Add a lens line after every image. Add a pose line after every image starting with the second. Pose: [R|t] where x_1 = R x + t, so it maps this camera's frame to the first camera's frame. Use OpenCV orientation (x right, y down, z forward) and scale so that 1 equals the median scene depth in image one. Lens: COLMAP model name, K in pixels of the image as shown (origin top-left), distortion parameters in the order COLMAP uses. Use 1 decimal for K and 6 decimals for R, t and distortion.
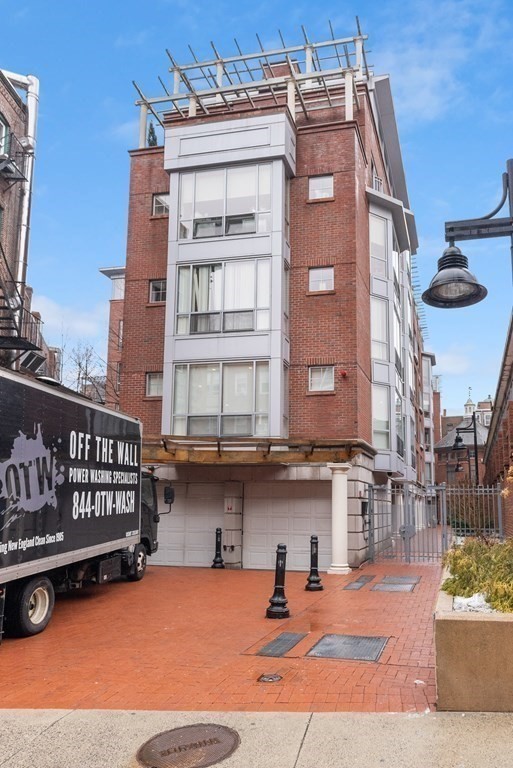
lens RADIAL K [[693.9, 0, 256.5], [0, 693.9, 384.0], [0, 0, 1]] dist [-0.006148, -0.002432]
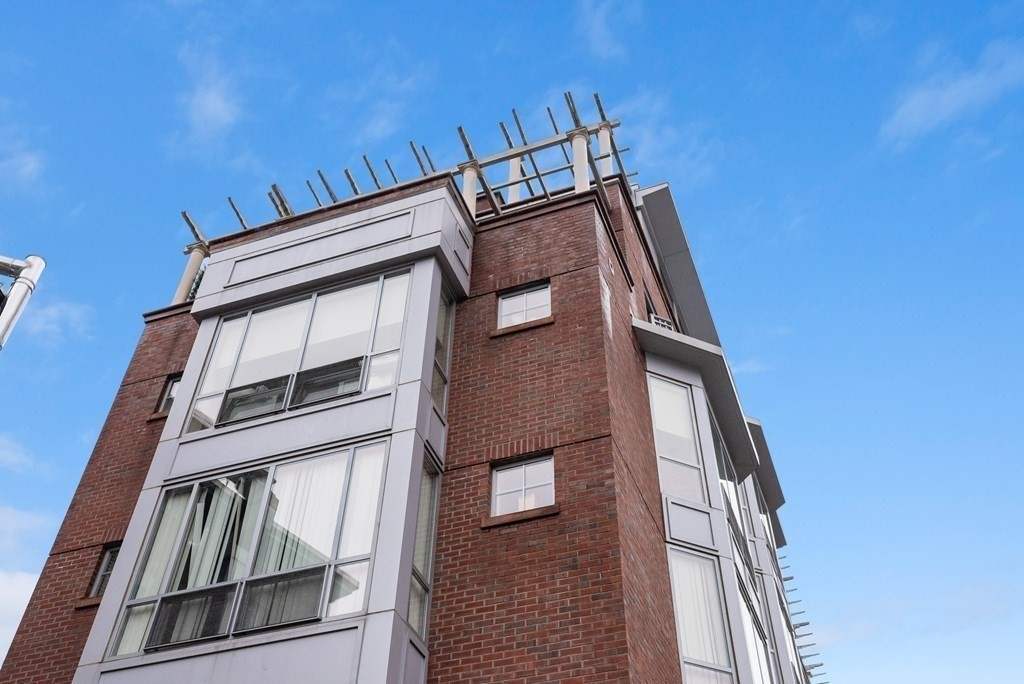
lens RADIAL K [[981.7, 0, 512.0], [0, 981.7, 342.0], [0, 0, 1]] dist [0.006915, 0.000016]
pose [[0.998298, -0.047897, -0.033271, 0.104398], [0.021983, 0.837478, -0.546028, 0.067293], [0.054018, 0.544368, 0.837106, 0.498837]]
